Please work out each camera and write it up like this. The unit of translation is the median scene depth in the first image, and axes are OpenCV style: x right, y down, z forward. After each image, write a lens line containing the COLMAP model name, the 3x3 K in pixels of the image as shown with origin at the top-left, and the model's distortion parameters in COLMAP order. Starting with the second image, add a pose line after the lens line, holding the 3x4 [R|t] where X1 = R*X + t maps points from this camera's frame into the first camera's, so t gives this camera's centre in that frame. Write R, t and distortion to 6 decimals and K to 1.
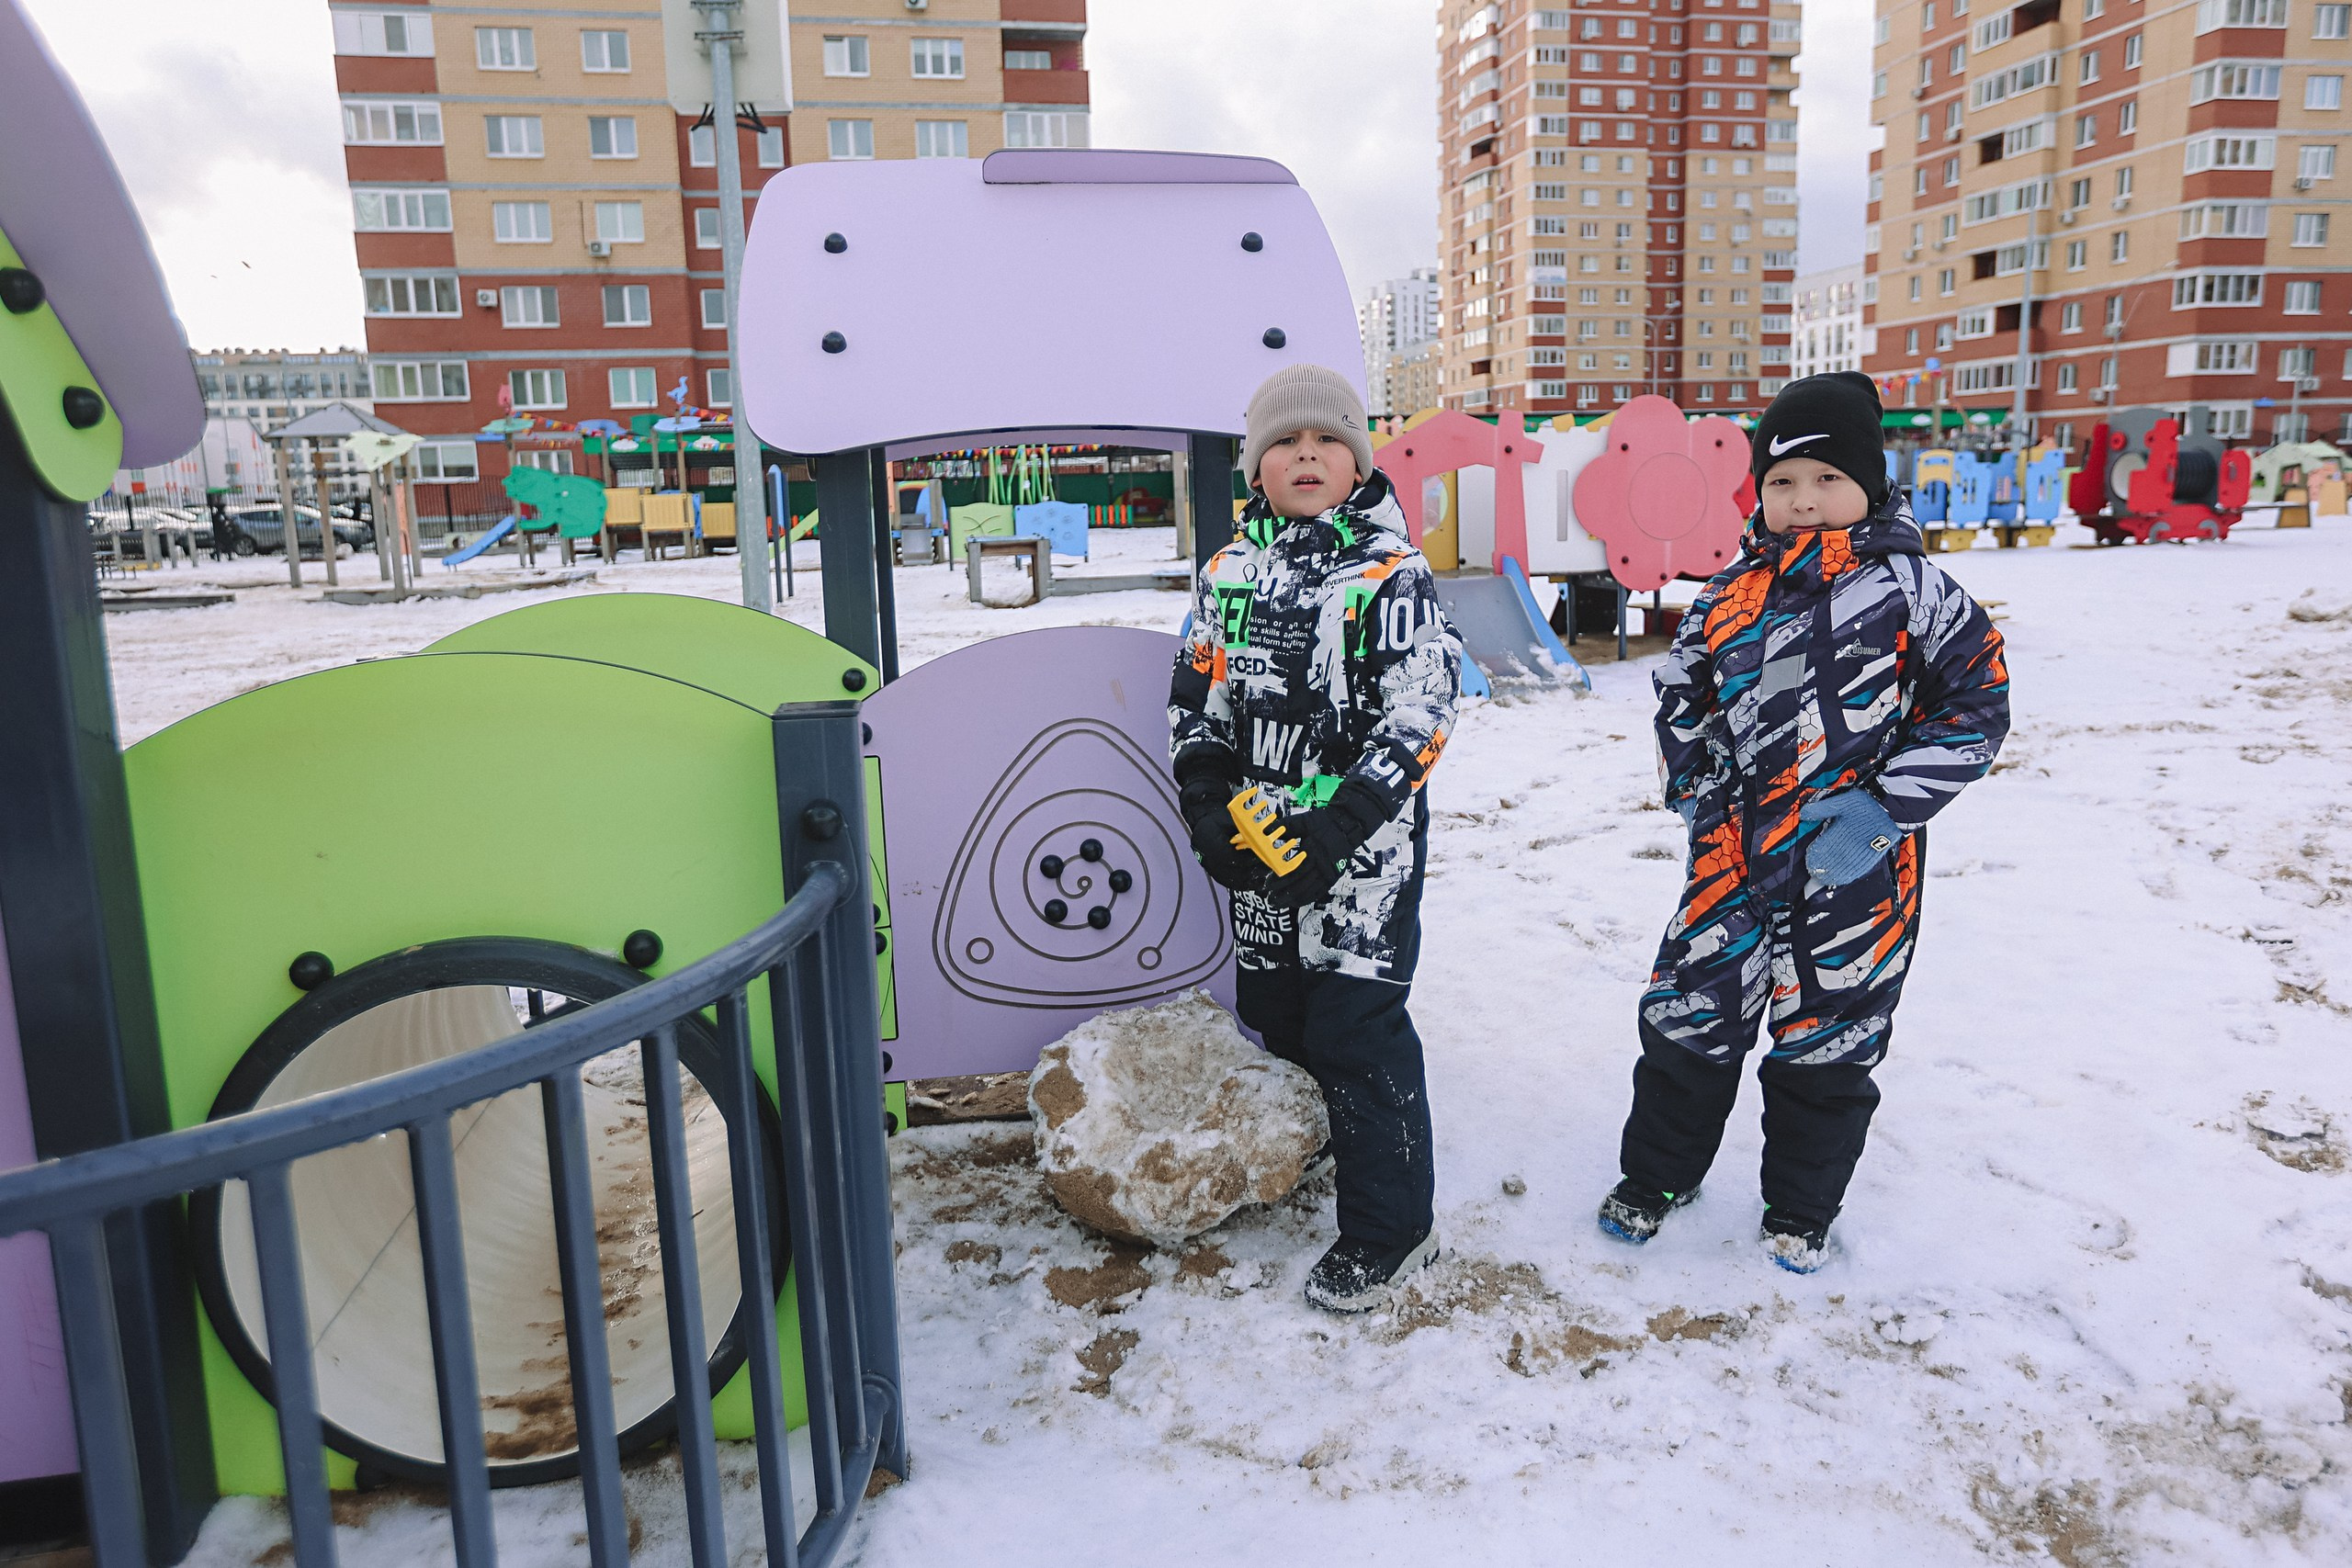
lens RADIAL K [[1428.1, 0, 1186.4], [0, 1428.1, 728.8], [0, 0, 1]] dist [-0.022768, 0.019213]
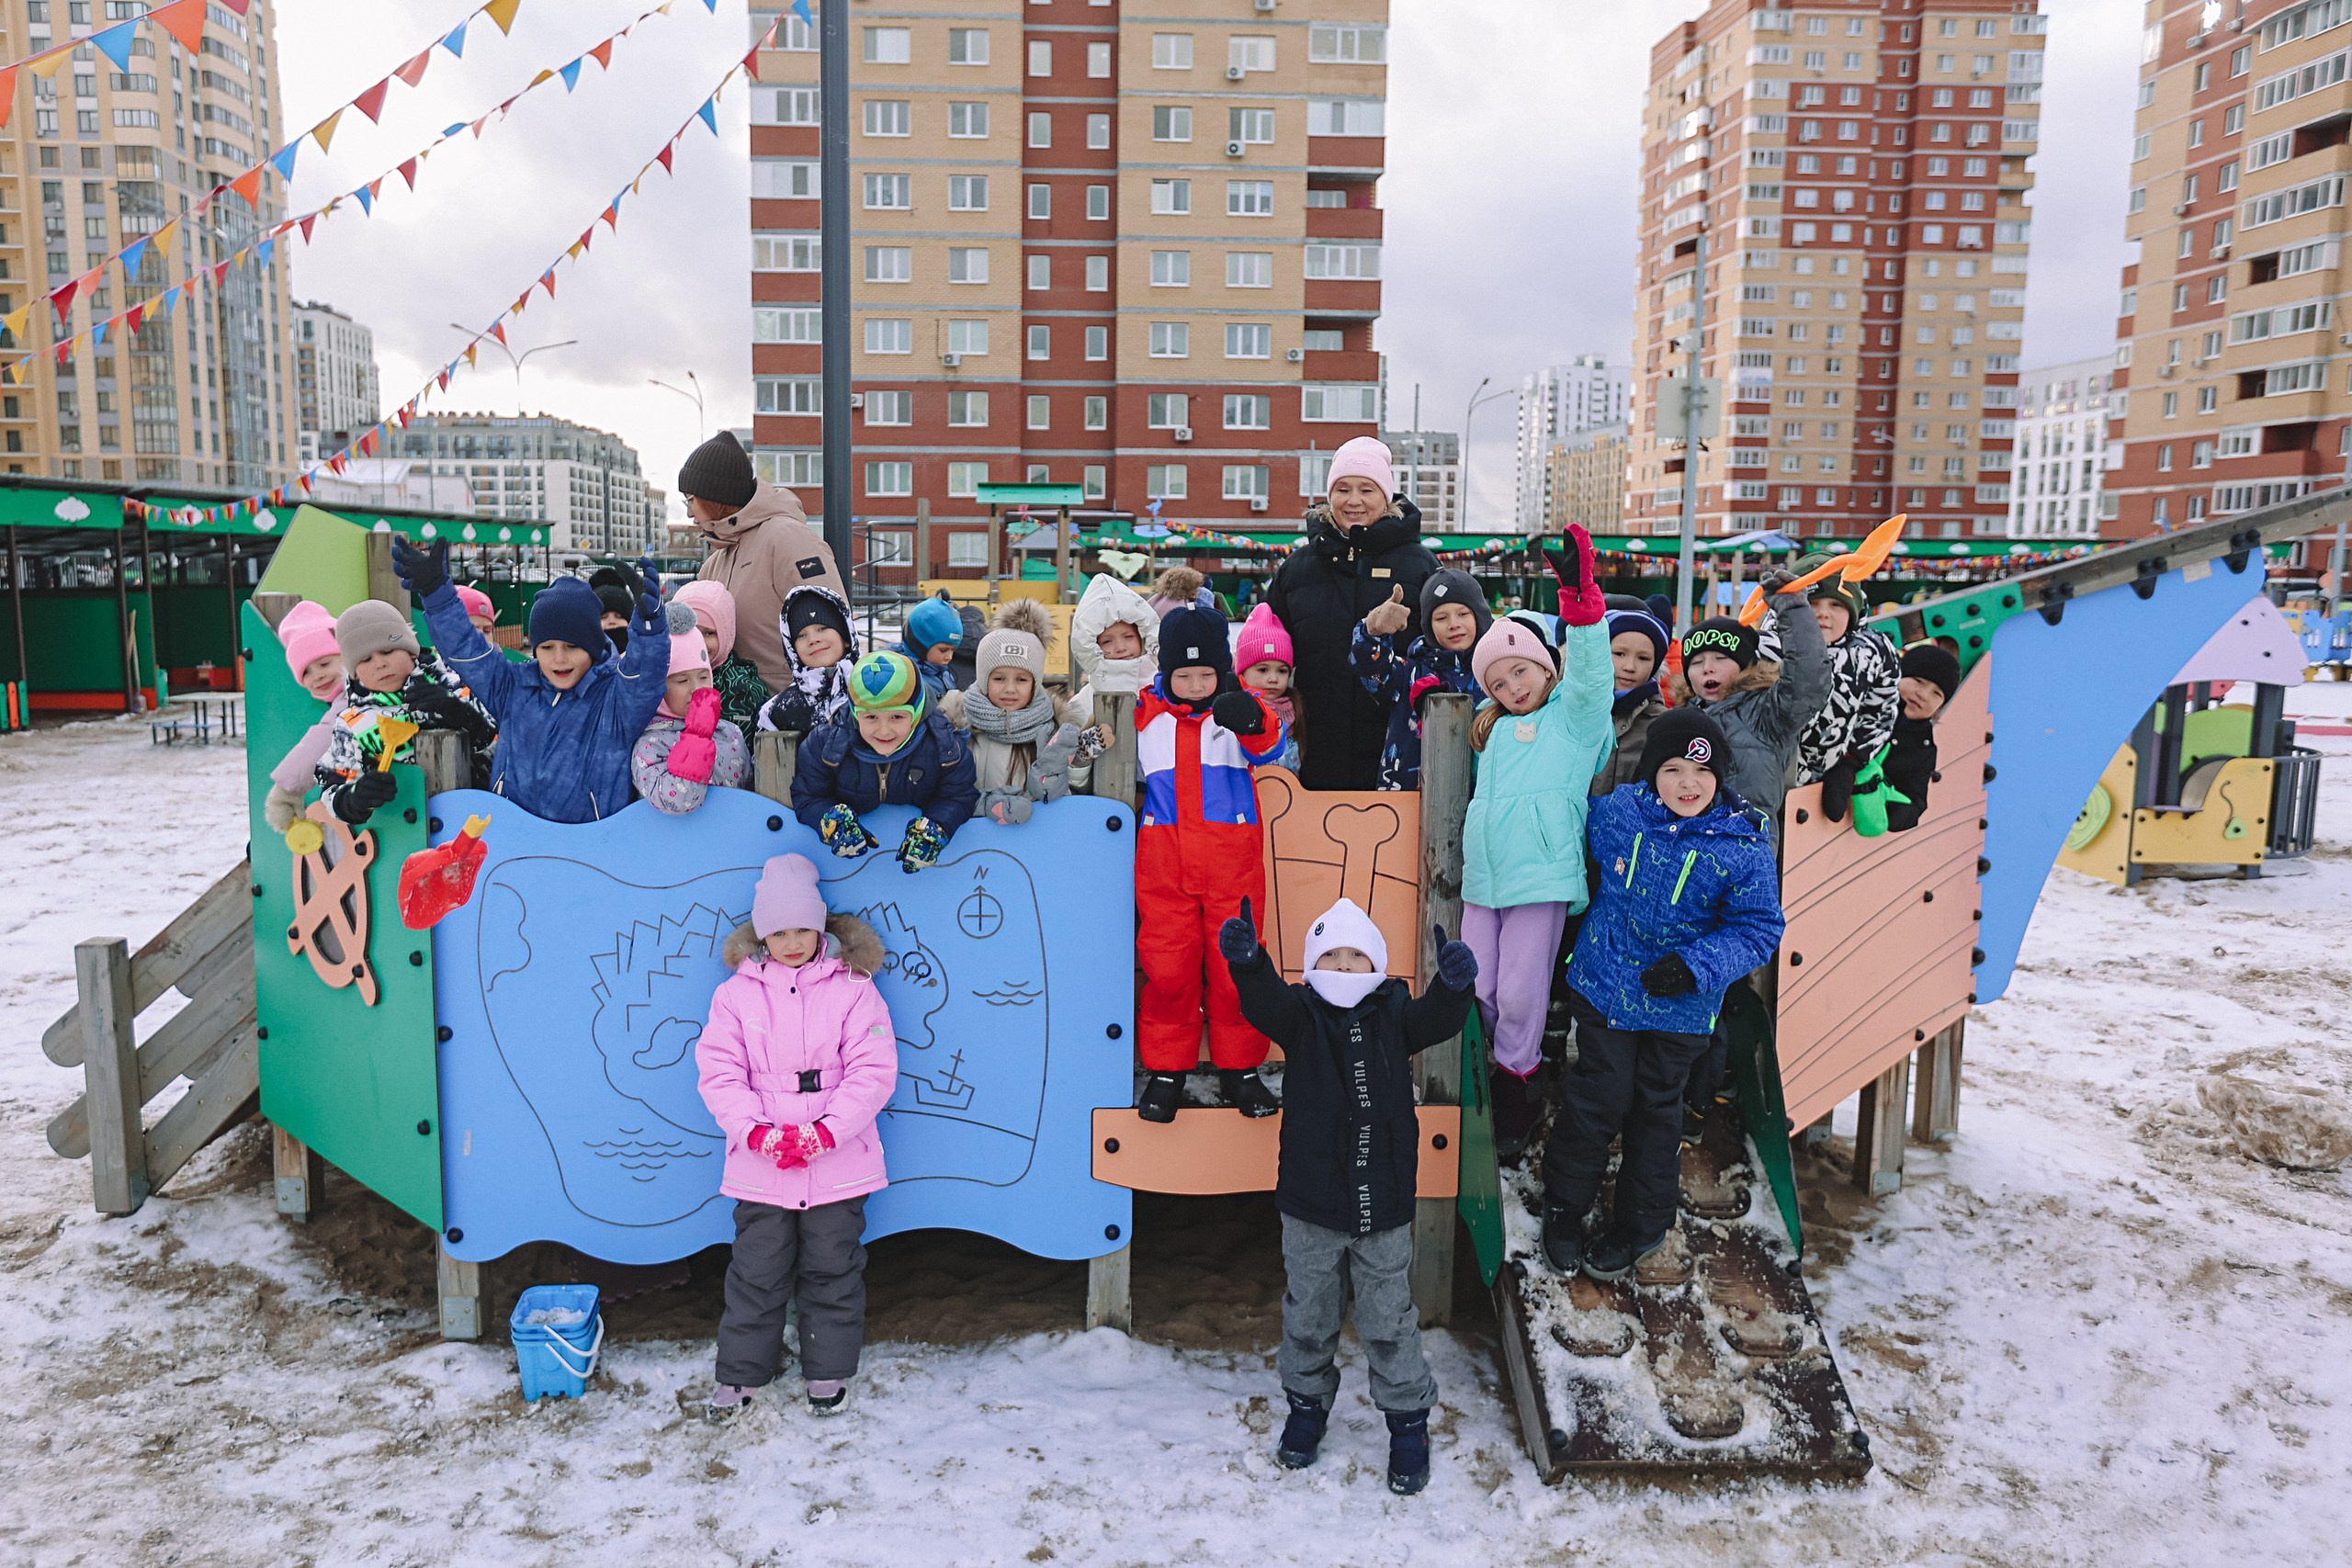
lens RADIAL K [[1513.4, 0, 1068.7], [0, 1513.4, 745.0], [0, 0, 1]] dist [-0.030614, 0.032920]
pose [[0.989290, 0.051828, -0.136455, -0.060597], [-0.058297, 0.997336, -0.043848, 0.009909], [0.133818, 0.051333, 0.989675, -0.083170]]
